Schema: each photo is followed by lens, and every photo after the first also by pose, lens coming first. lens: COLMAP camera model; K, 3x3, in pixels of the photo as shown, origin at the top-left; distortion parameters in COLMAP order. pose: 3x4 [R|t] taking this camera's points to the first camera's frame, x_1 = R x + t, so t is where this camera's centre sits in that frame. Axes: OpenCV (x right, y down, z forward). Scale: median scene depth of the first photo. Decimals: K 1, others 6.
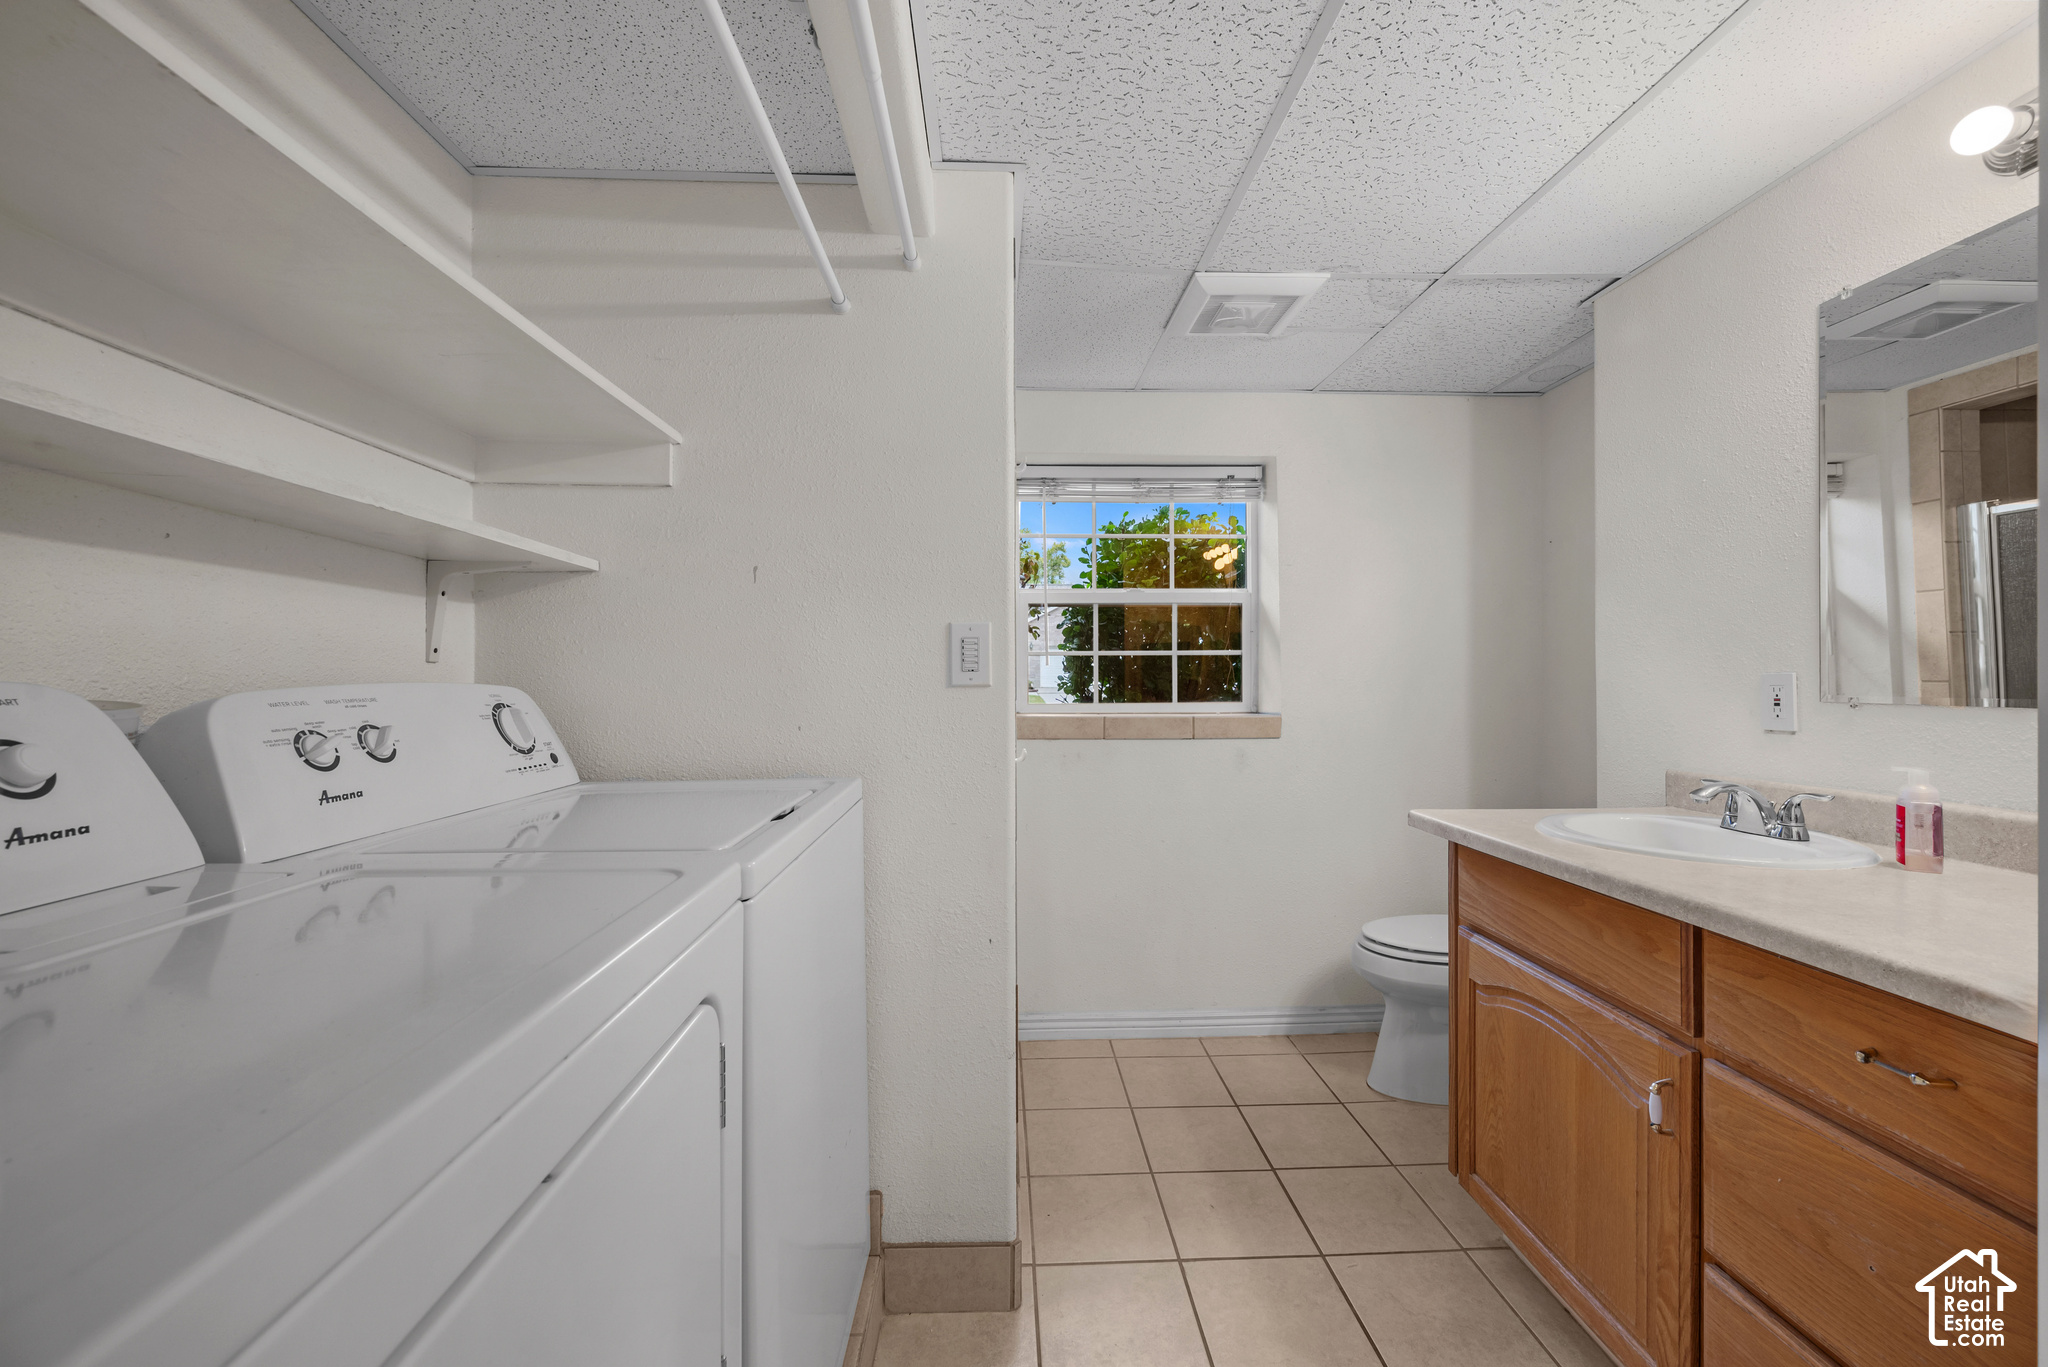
lens RADIAL K [[796.6, 0, 1030.2], [0, 796.6, 670.6], [0, 0, 1]] dist [-0.000534, -0.000043]
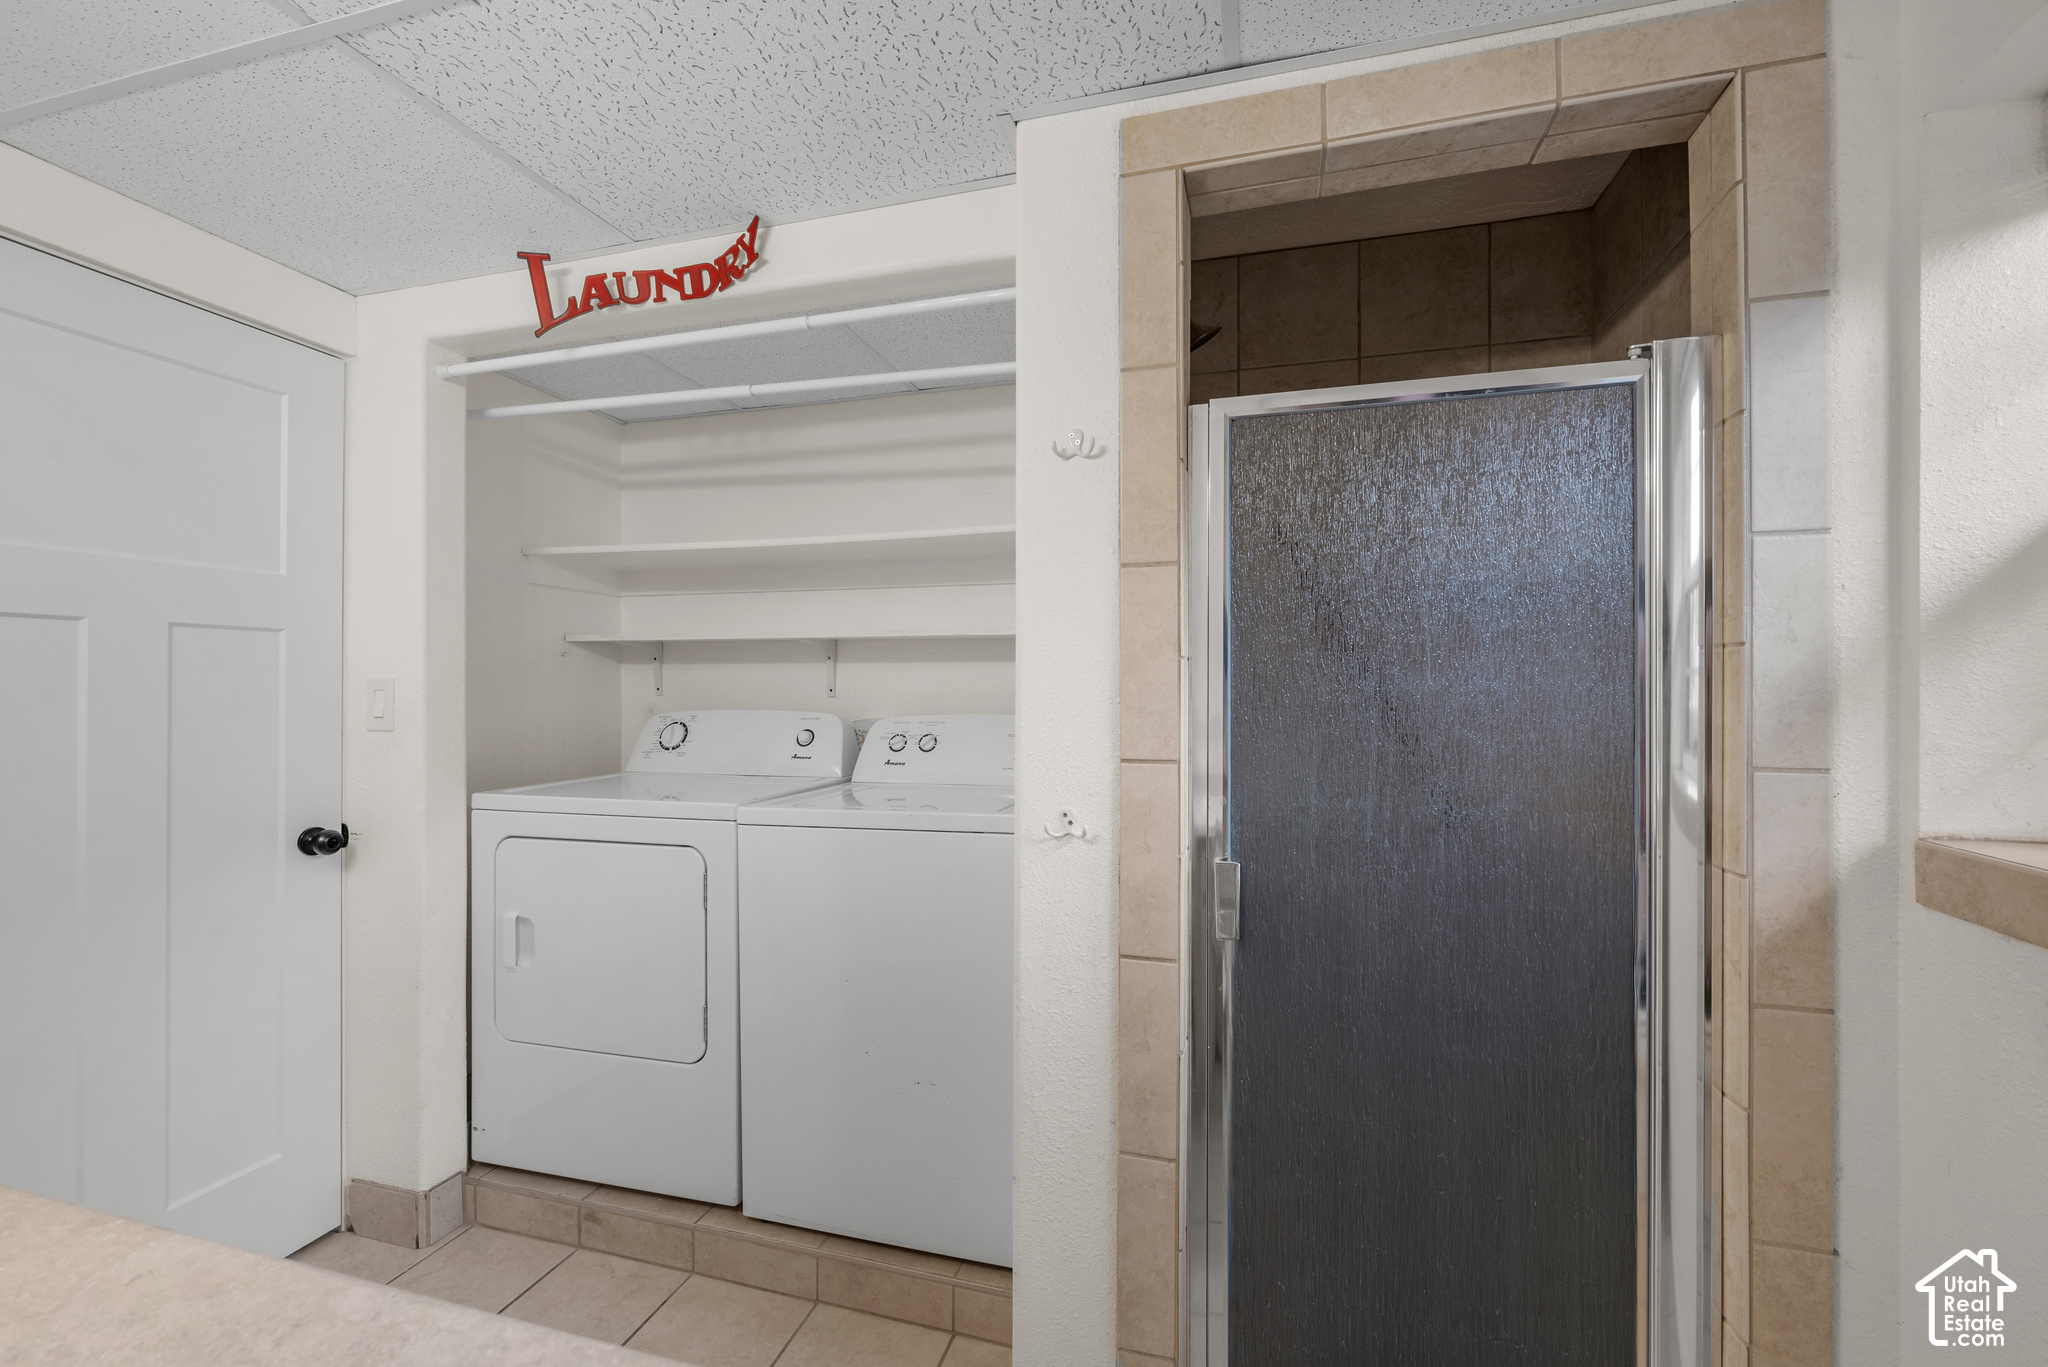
lens RADIAL K [[847.9, 0, 1028.8], [0, 847.9, 682.8], [0, 0, 1]] dist [0.000952, 0.000116]
pose [[-0.317527, 0.001024, -0.948249, 1.037918], [0.005096, 0.999987, -0.000627, -0.056266], [0.948236, -0.005032, -0.317528, 1.653197]]
